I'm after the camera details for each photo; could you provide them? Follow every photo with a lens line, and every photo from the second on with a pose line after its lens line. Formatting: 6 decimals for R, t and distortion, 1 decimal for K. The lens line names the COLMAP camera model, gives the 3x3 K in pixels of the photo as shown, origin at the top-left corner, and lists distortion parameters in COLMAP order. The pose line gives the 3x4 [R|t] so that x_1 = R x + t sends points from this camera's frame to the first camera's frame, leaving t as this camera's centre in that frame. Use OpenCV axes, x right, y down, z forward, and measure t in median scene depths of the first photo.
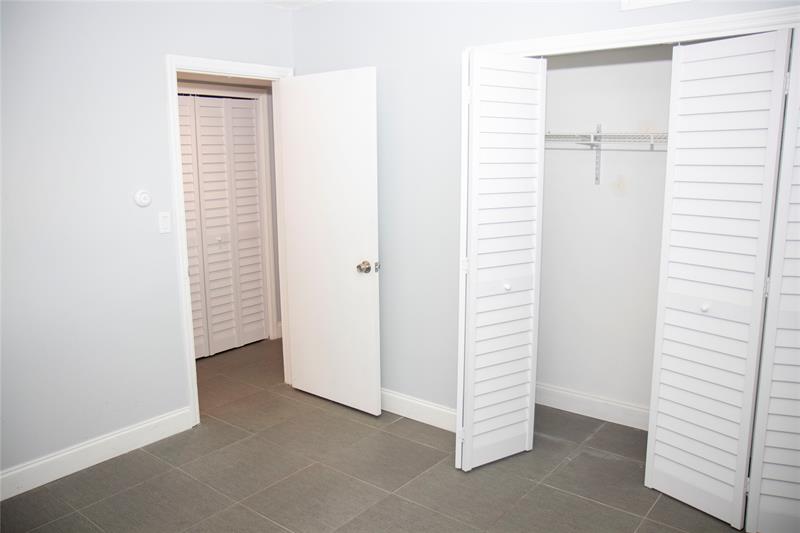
lens RADIAL K [[635.4, 0, 400.0], [0, 635.4, 266.5], [0, 0, 1]] dist [-0.122430, 0.138701]
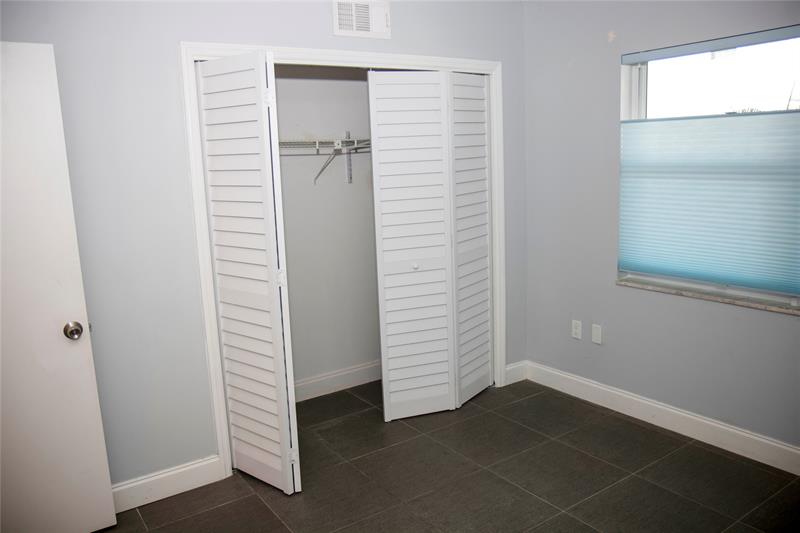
lens RADIAL K [[635.4, 0, 400.0], [0, 635.4, 266.5], [0, 0, 1]] dist [-0.122430, 0.138701]
pose [[0.296626, -0.176324, 0.938575, -0.751932], [0.208594, 0.971039, 0.116499, -0.092948], [-0.931935, 0.161224, 0.324815, 0.533905]]
